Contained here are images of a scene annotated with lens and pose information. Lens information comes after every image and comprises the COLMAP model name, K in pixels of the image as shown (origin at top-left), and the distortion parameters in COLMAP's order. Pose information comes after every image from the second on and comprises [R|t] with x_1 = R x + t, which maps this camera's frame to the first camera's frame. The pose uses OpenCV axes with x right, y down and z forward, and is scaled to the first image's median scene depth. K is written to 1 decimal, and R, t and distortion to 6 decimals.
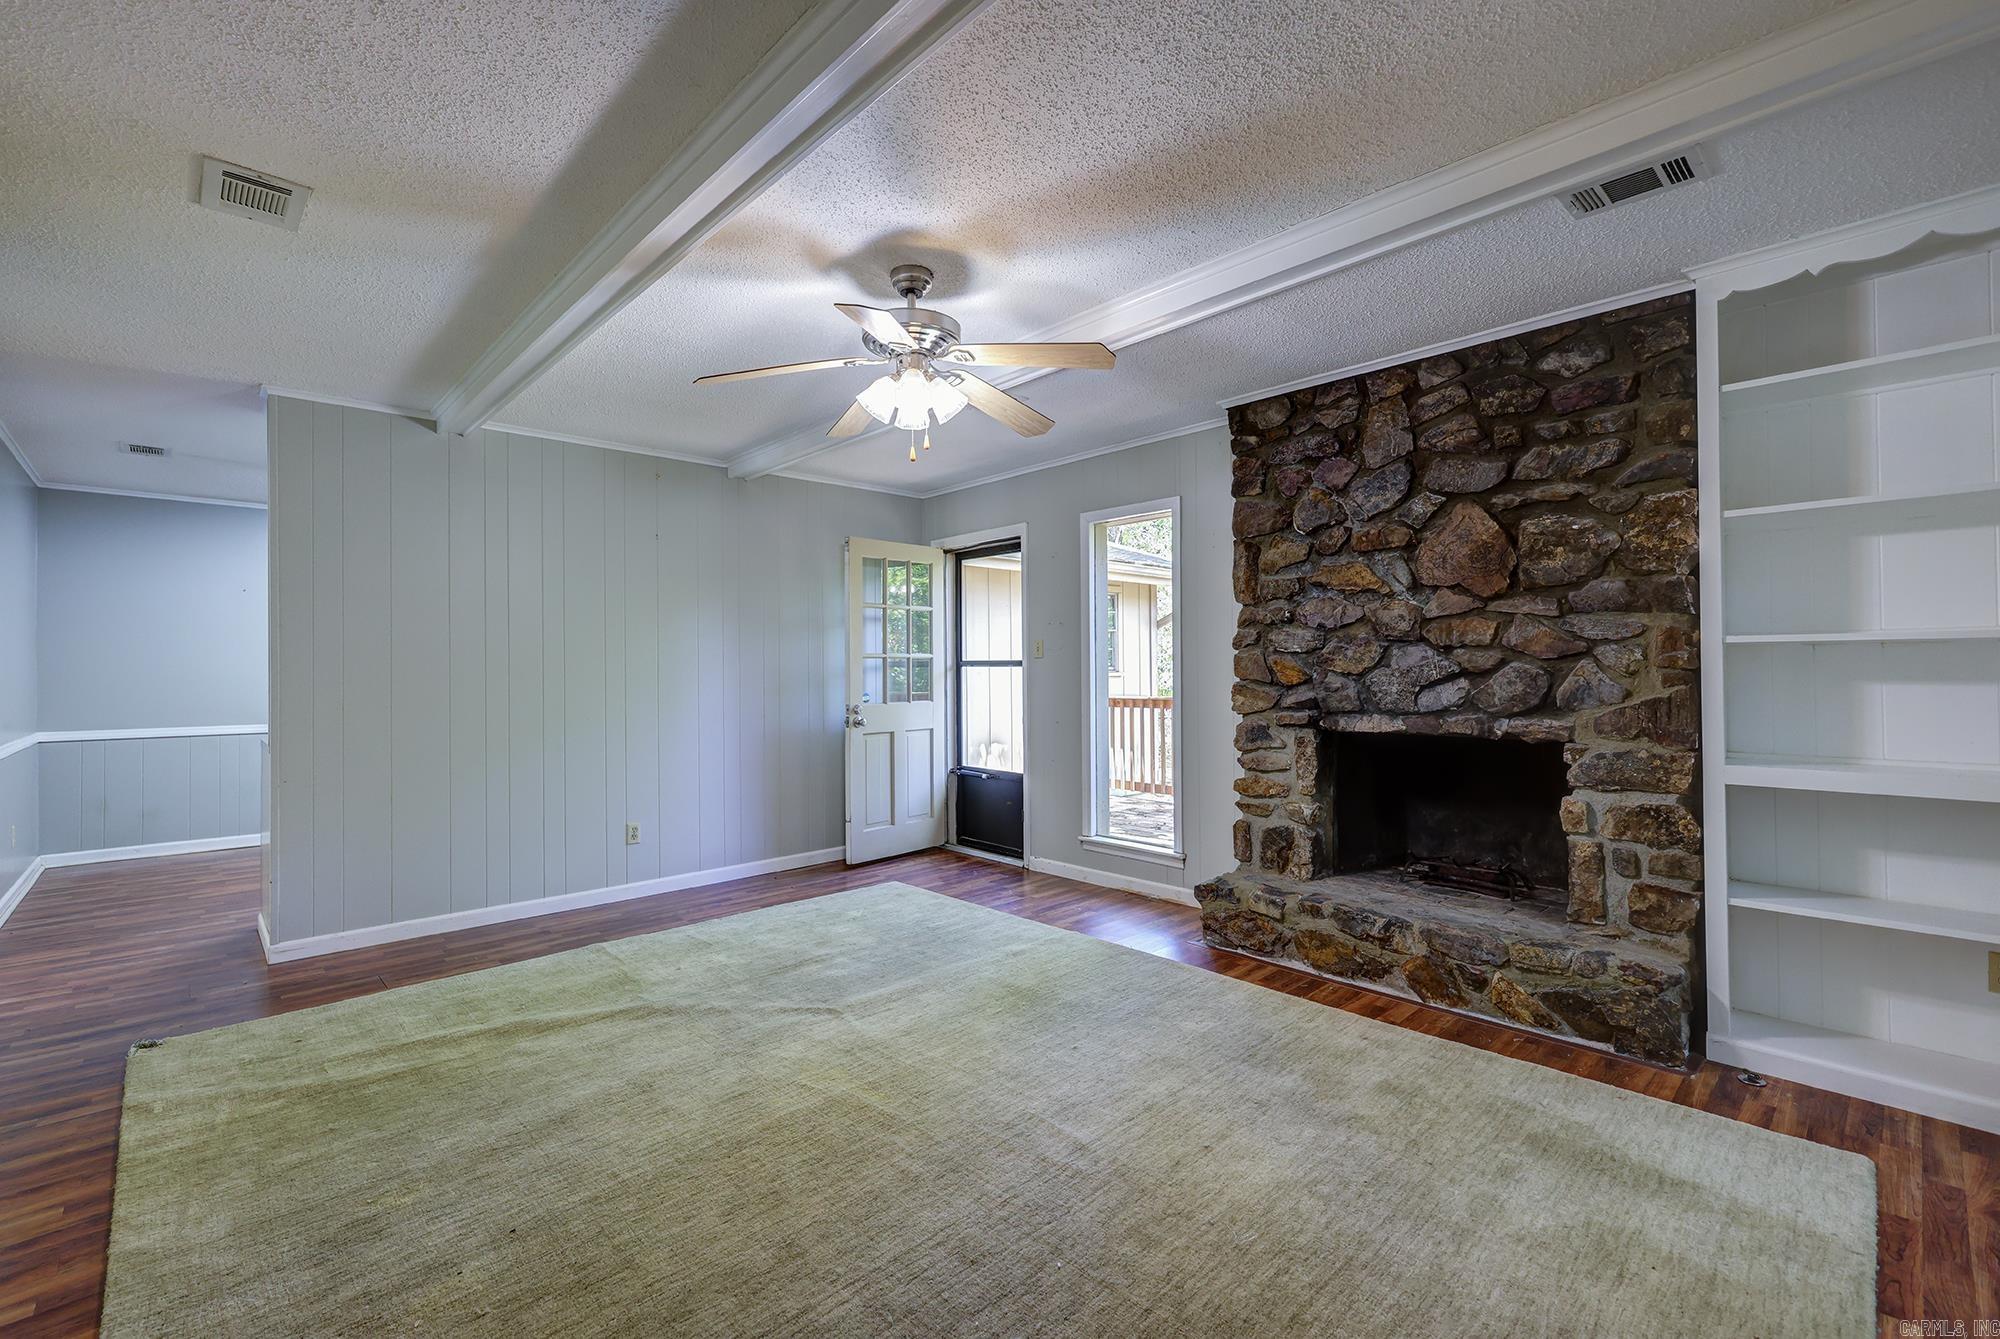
lens RADIAL K [[865.5, 0, 1003.8], [0, 865.5, 666.1], [0, 0, 1]] dist [0.002432, 0.000377]
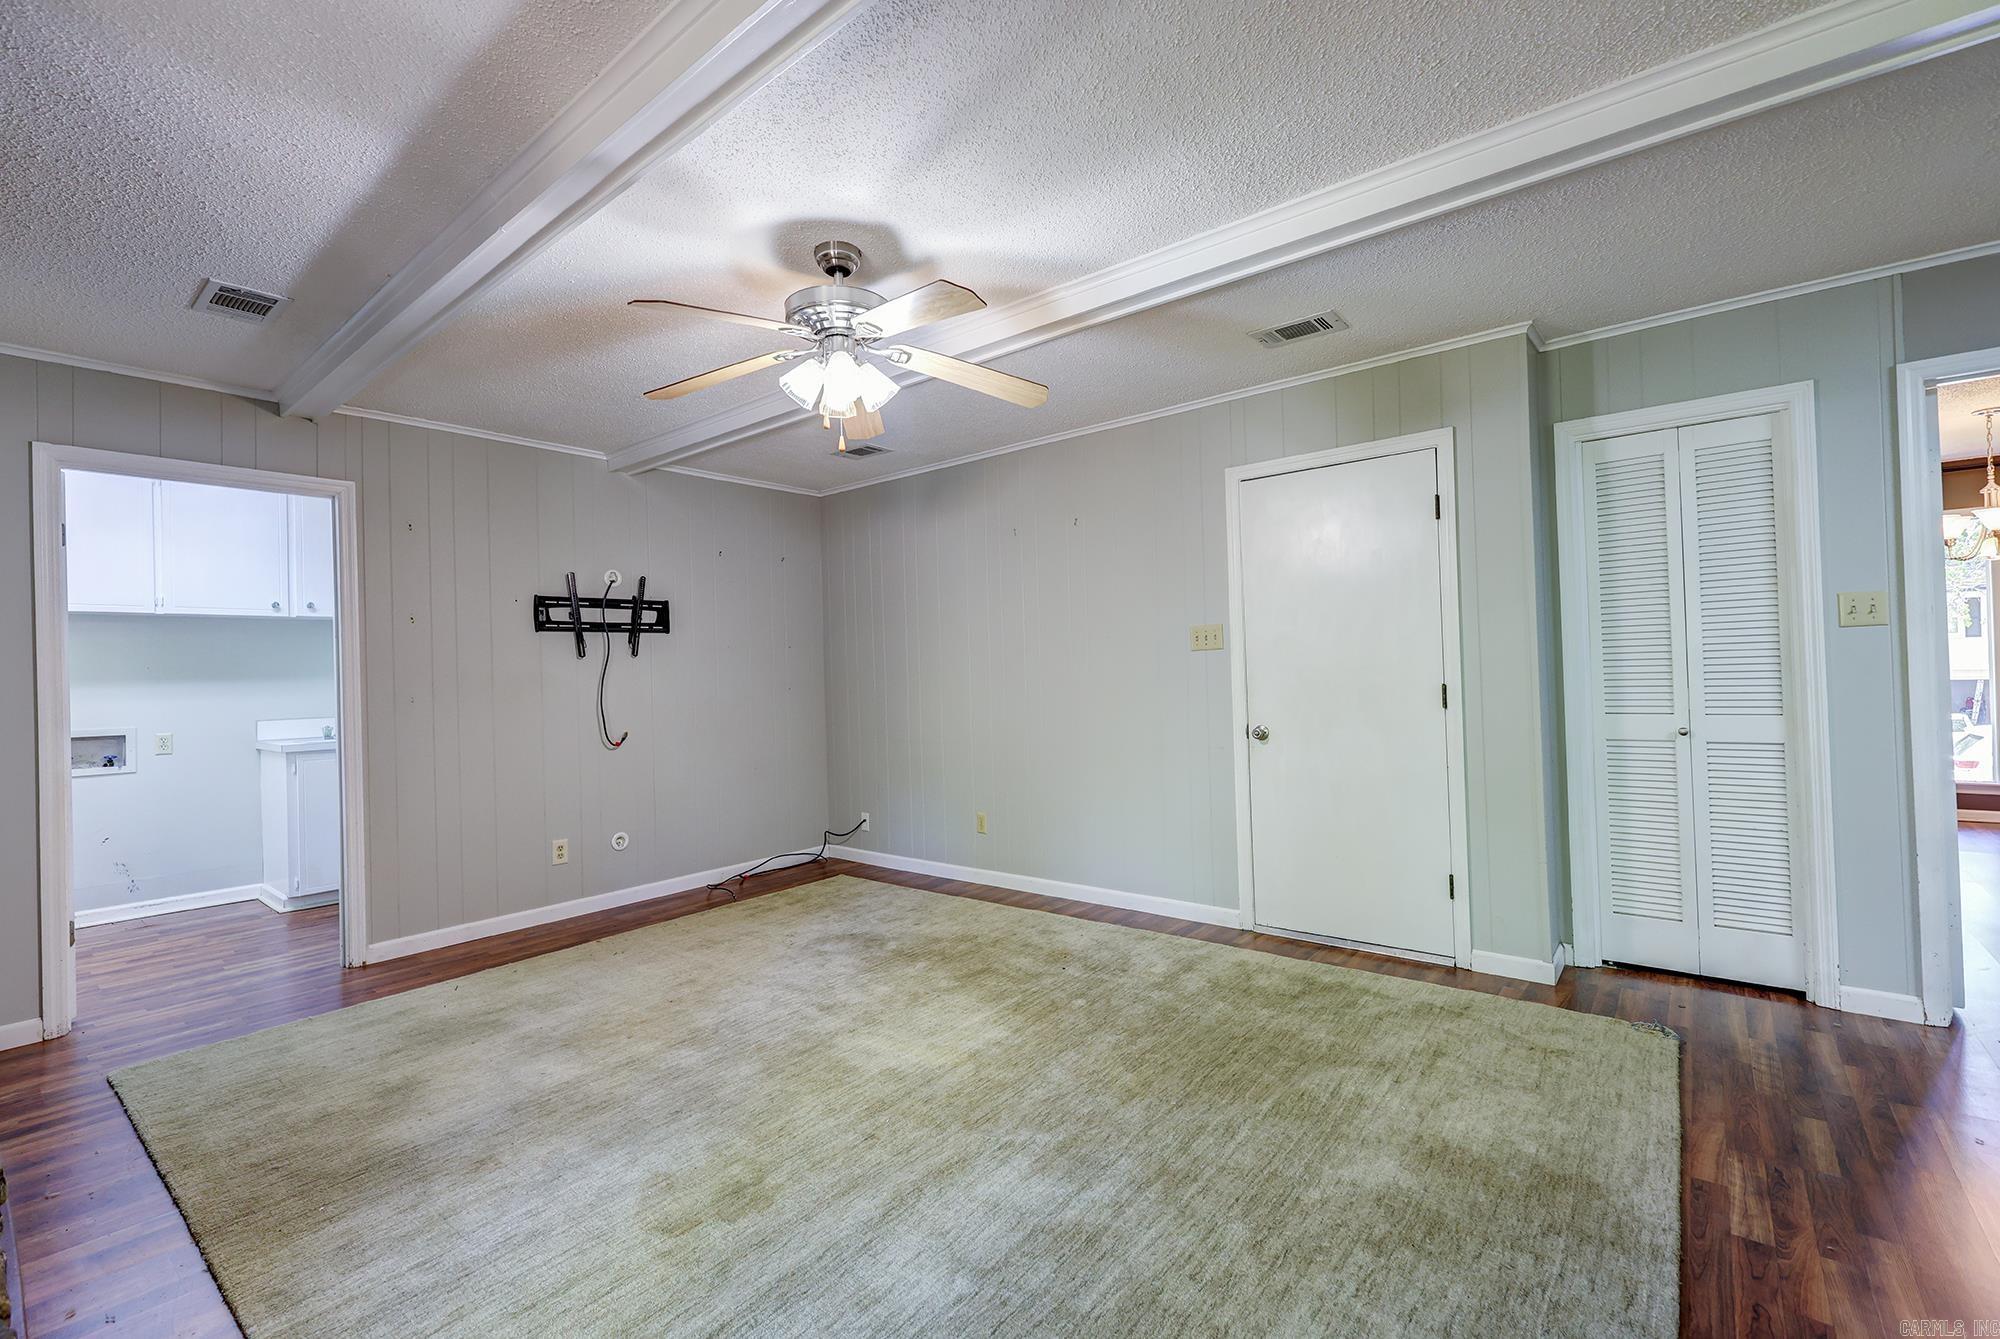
lens RADIAL K [[865.5, 0, 1003.8], [0, 865.5, 666.1], [0, 0, 1]] dist [0.002432, 0.000377]
pose [[-0.988909, 0.033082, -0.144790, -0.095983], [0.034431, 0.999384, -0.006817, 0.004256], [0.144475, -0.011727, -0.989439, 1.404034]]
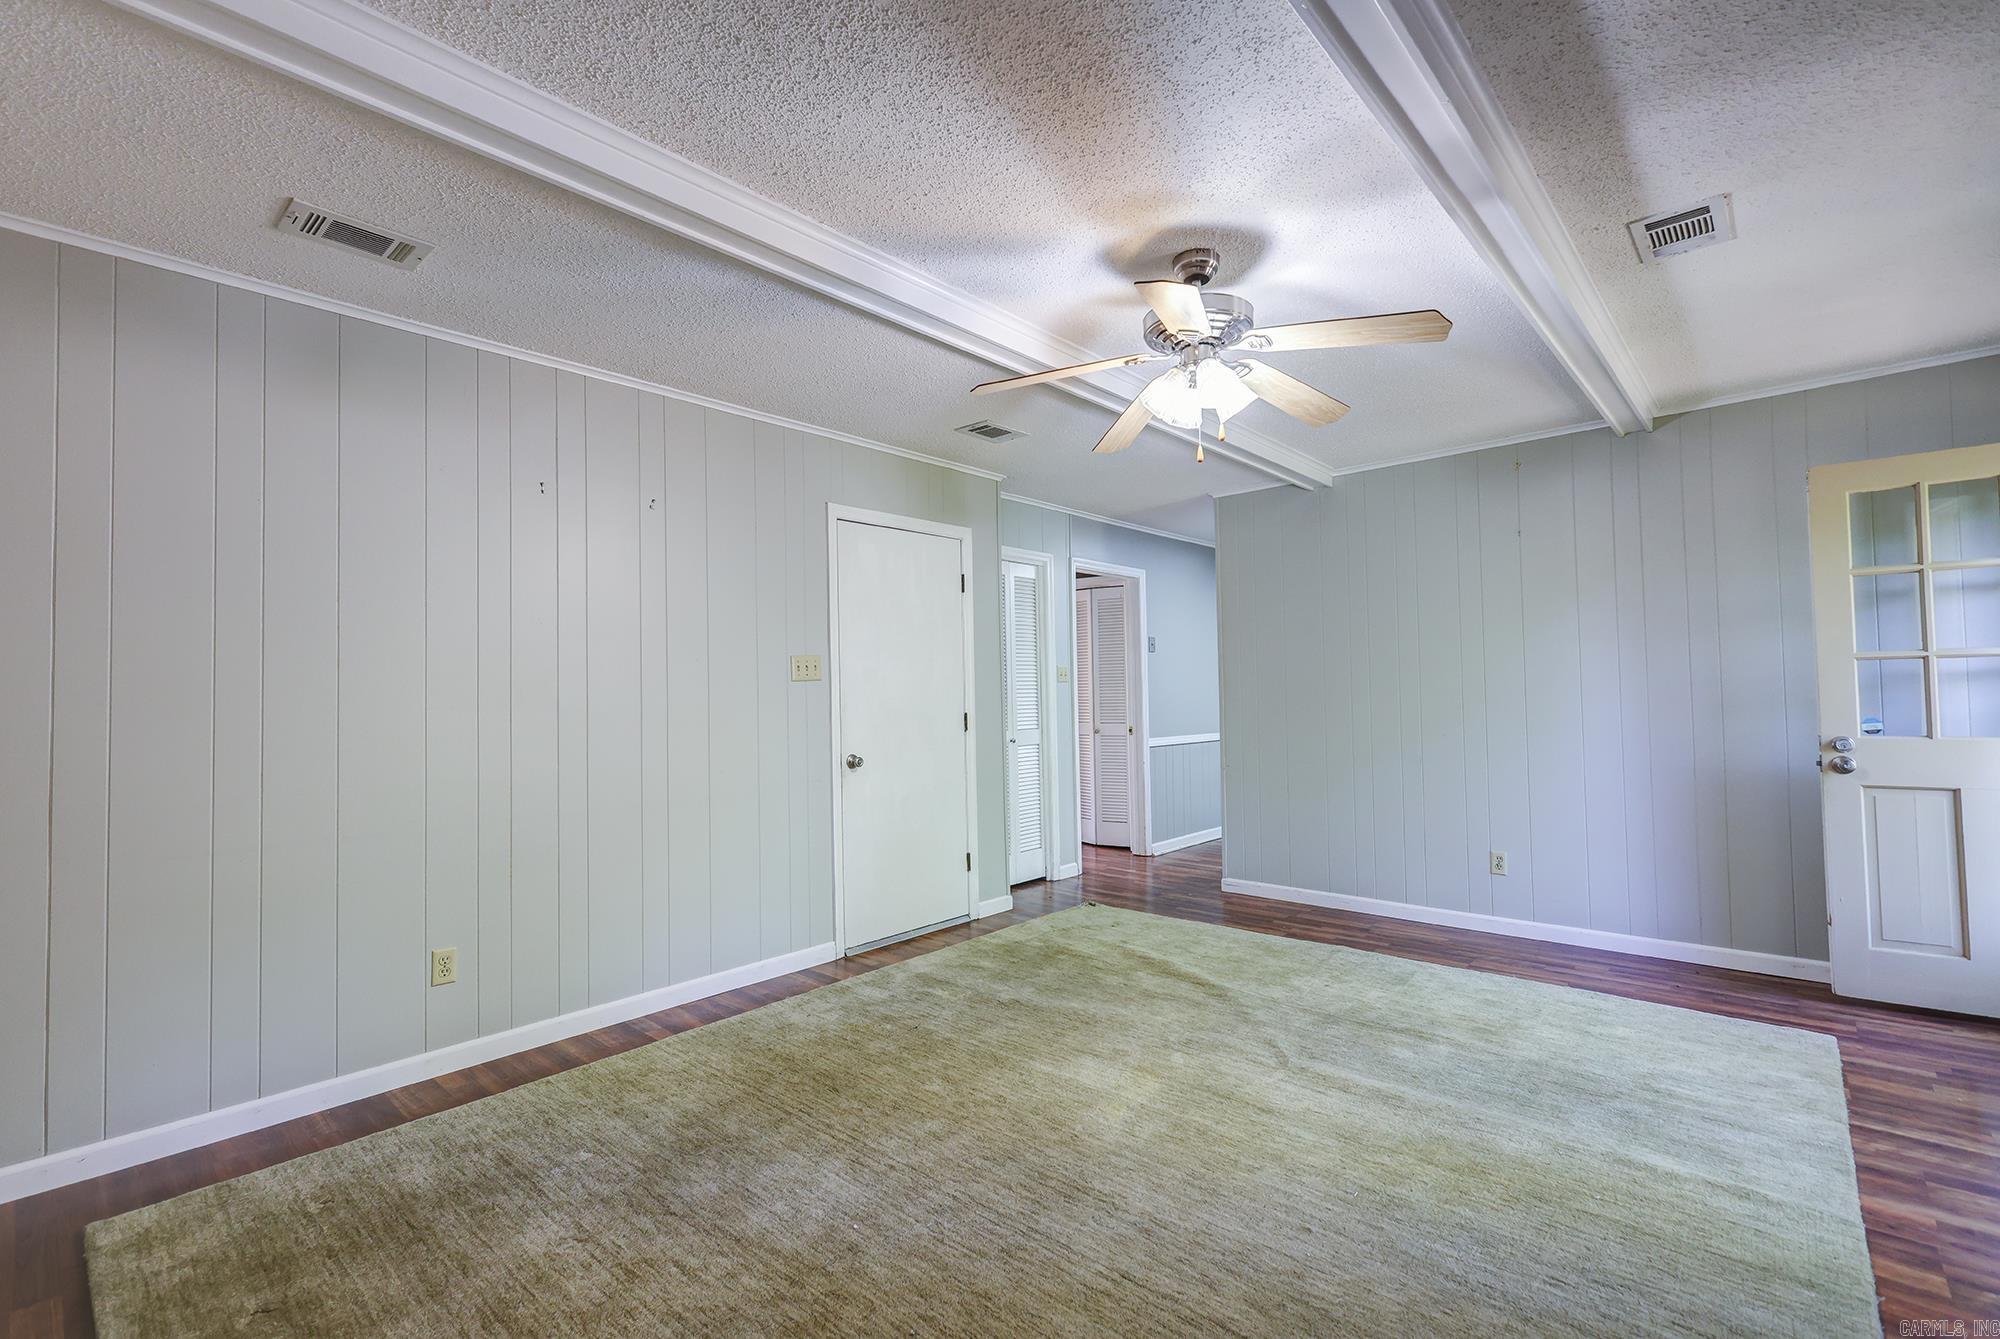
lens RADIAL K [[865.5, 0, 1003.8], [0, 865.5, 666.1], [0, 0, 1]] dist [0.002432, 0.000377]
pose [[0.087103, -0.026437, -0.995848, 0.562131], [0.018453, 0.999519, -0.024921, -0.001605], [0.996028, -0.016206, 0.087549, 0.511301]]
